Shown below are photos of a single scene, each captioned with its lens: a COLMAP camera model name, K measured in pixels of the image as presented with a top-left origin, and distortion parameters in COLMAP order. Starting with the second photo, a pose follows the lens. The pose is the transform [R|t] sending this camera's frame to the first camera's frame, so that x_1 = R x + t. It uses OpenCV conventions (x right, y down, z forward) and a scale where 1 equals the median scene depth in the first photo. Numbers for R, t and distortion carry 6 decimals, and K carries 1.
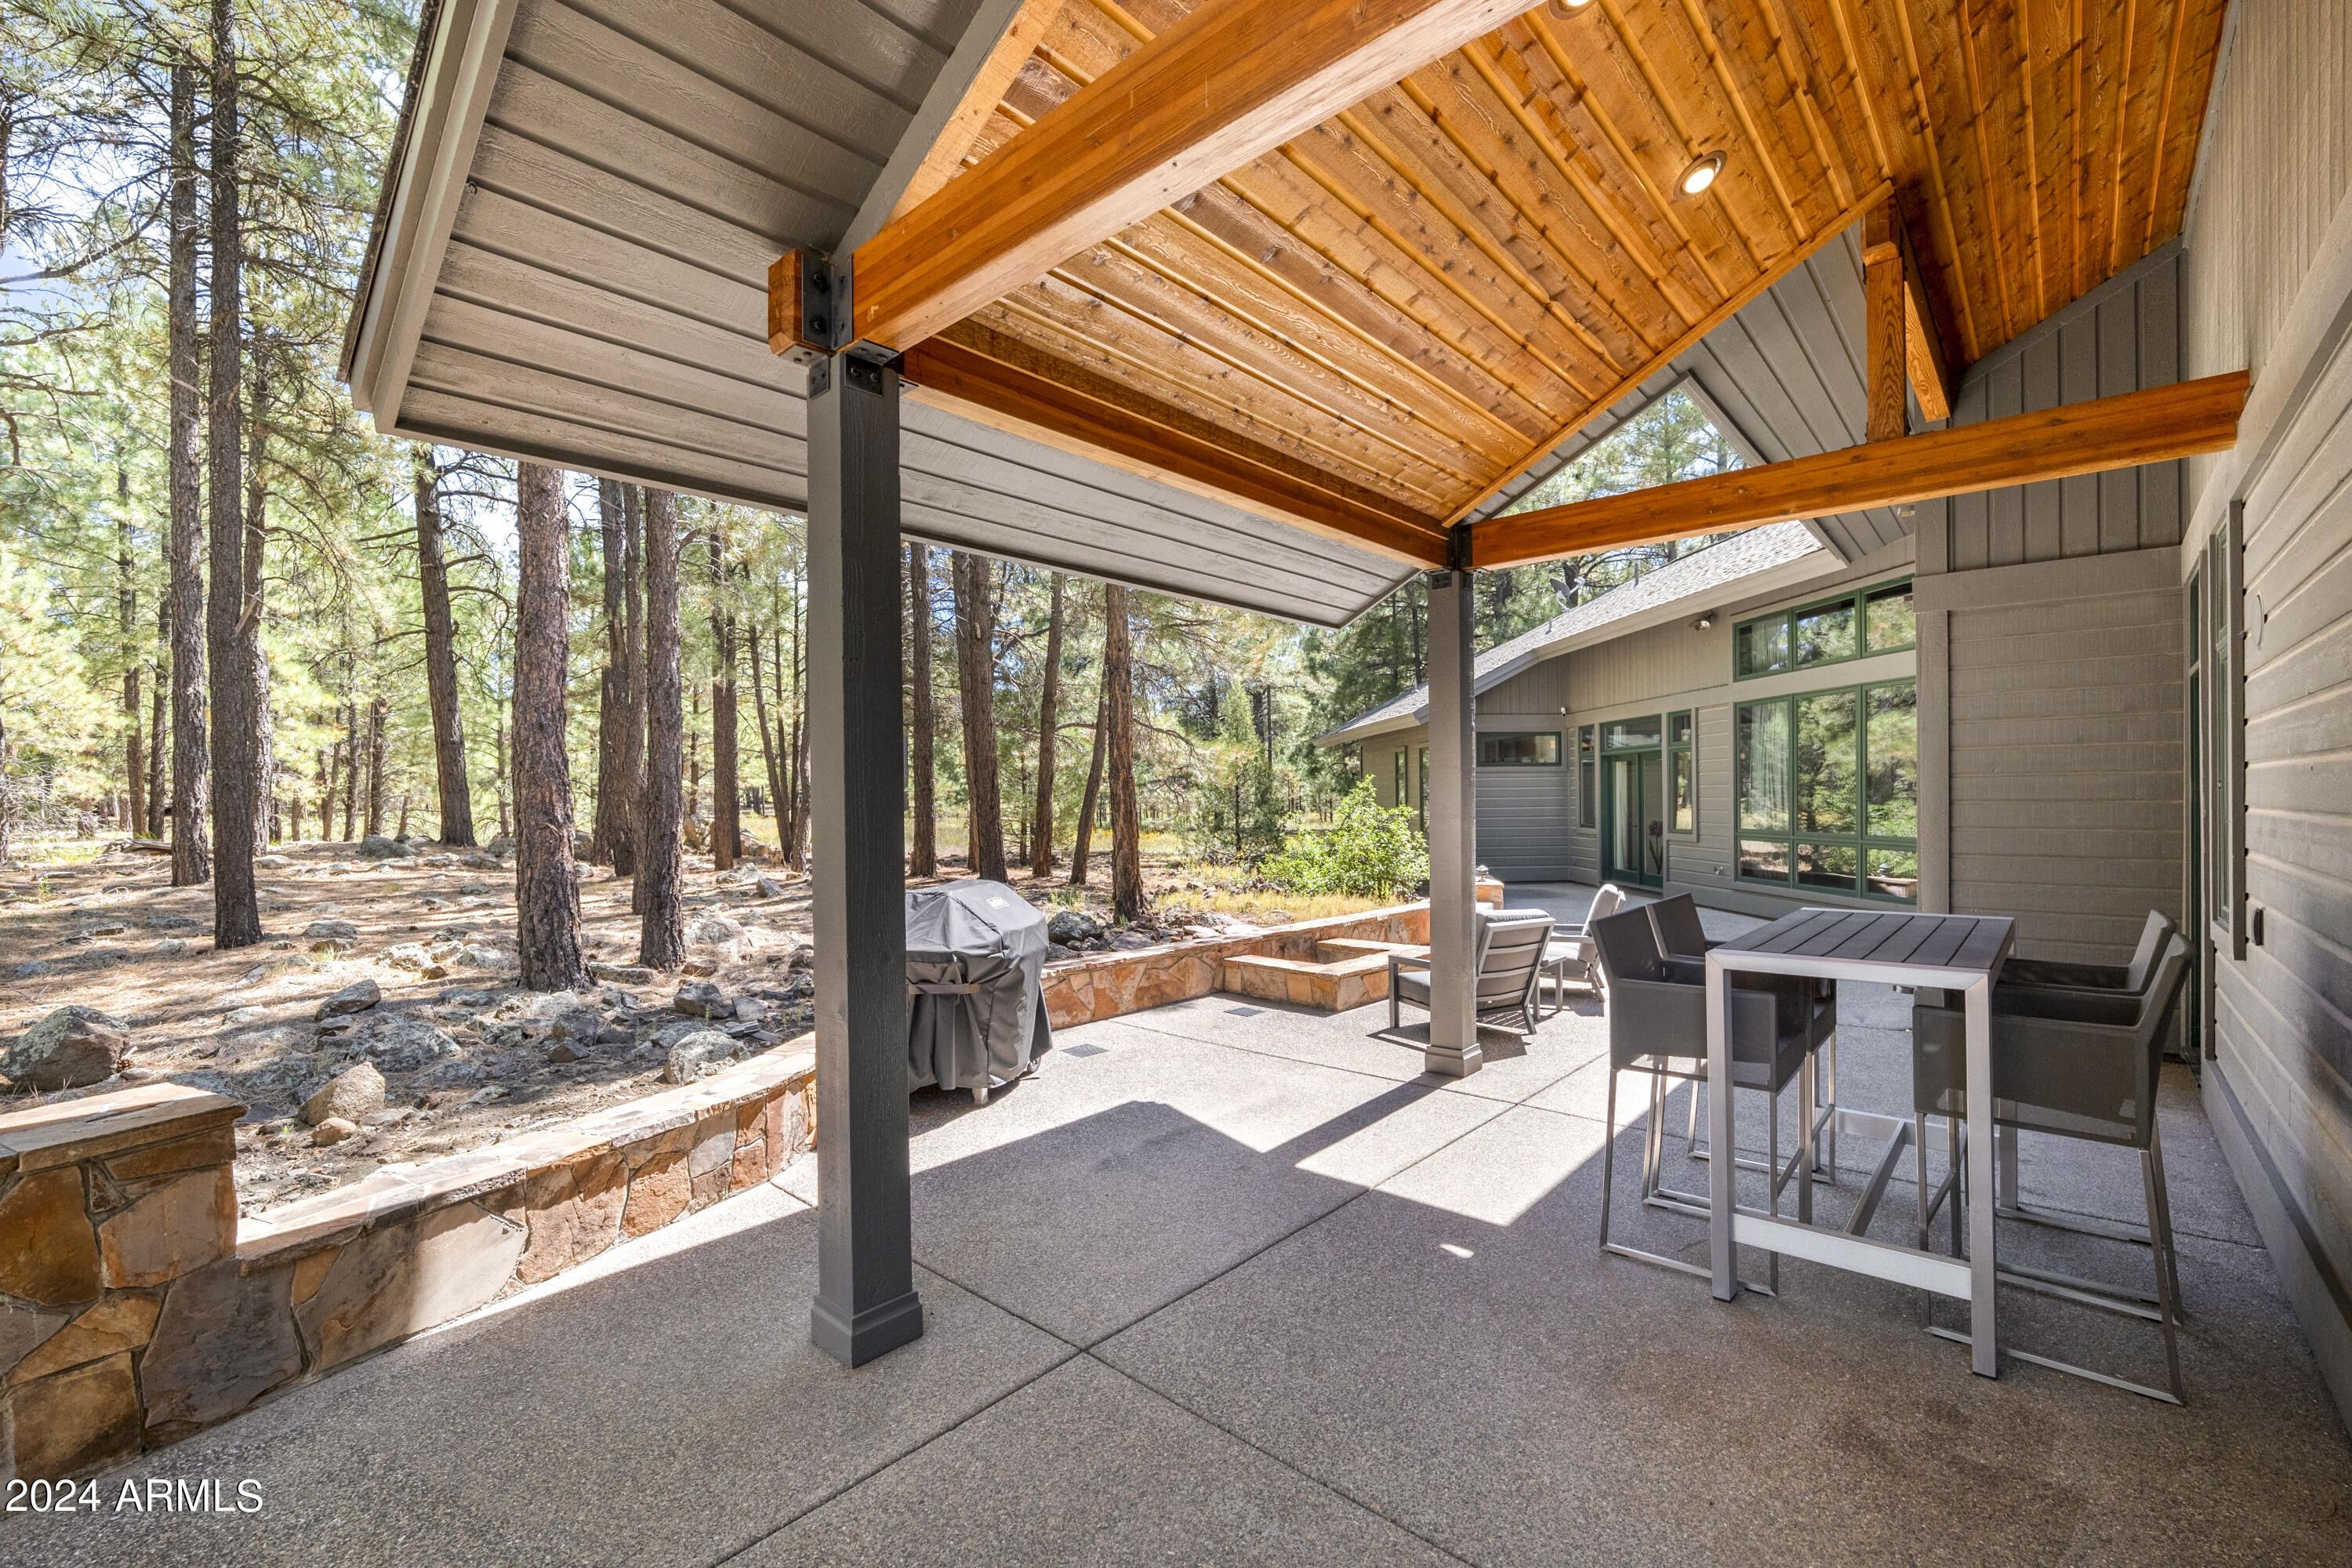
lens RADIAL K [[990.5, 0, 1176.0], [0, 990.5, 784.0], [0, 0, 1]] dist [0.000069, -0.000009]
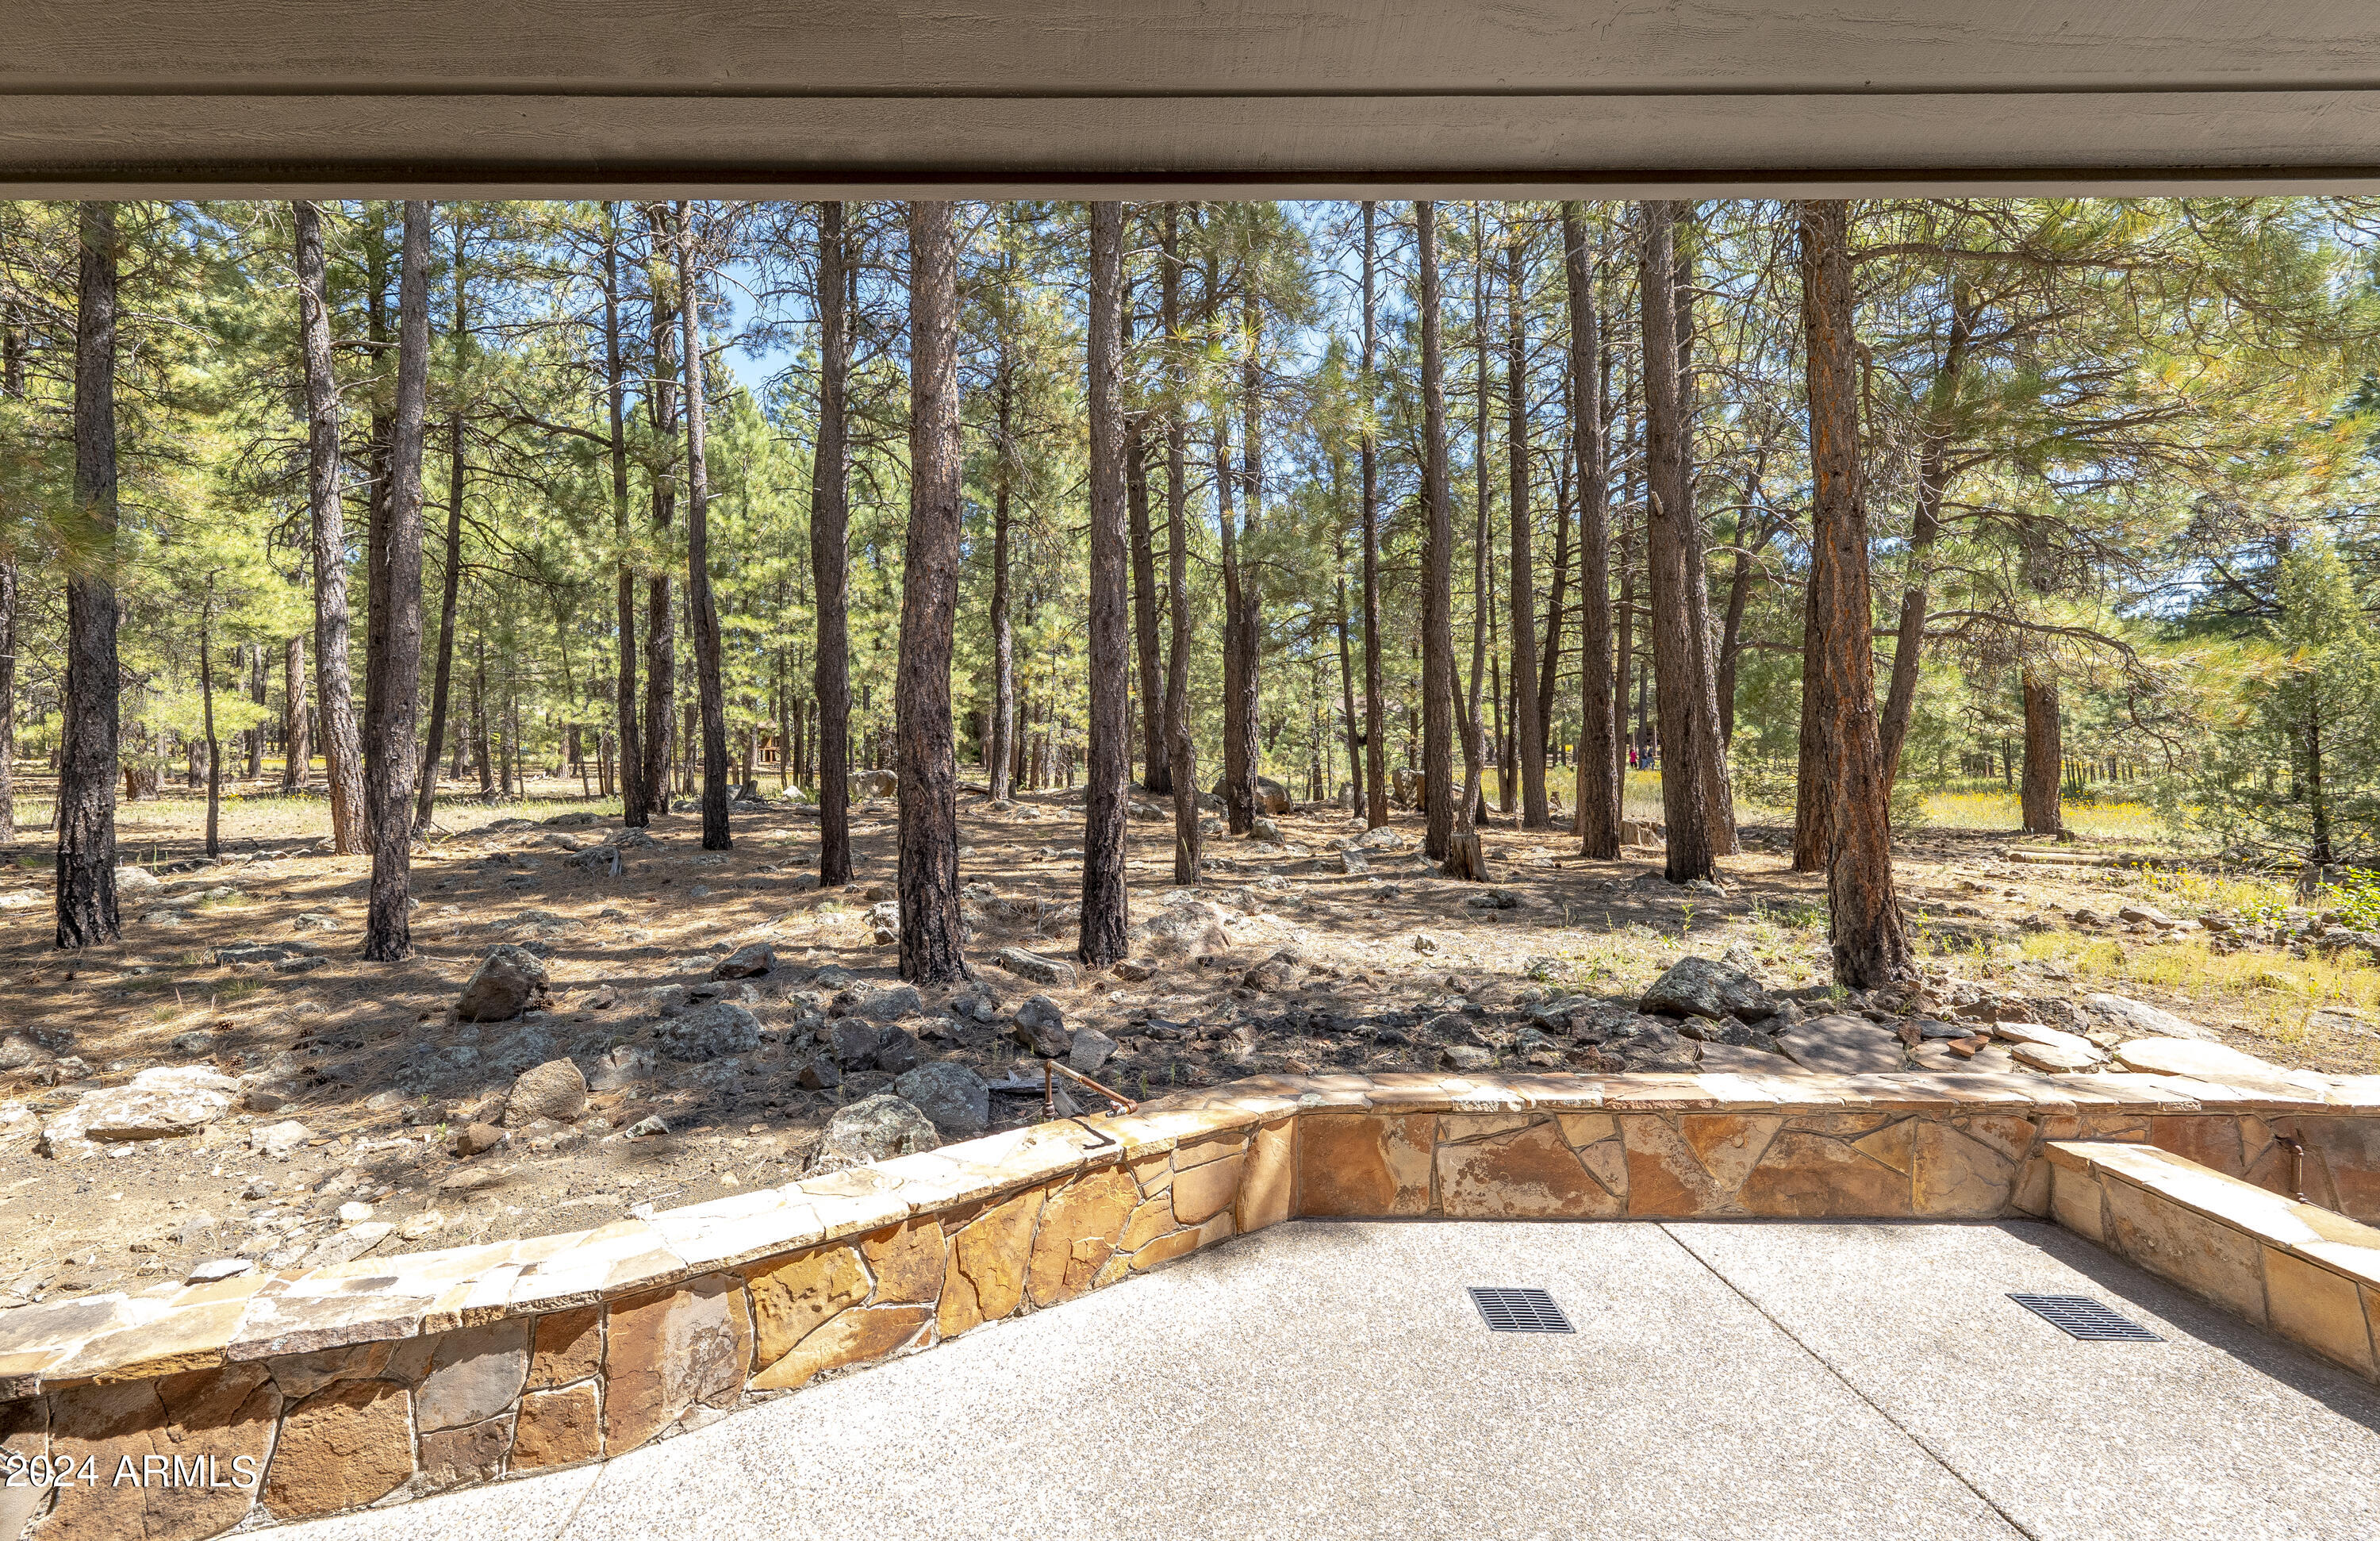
lens RADIAL K [[980.3, 0, 1190.0], [0, 980.3, 770.5], [0, 0, 1]] dist [0.009320, 0.000052]
pose [[0.679961, 0.001860, -0.733246, 0.123808], [0.016304, 0.999711, 0.017655, 0.012468], [0.733067, -0.023960, 0.679734, 0.544956]]
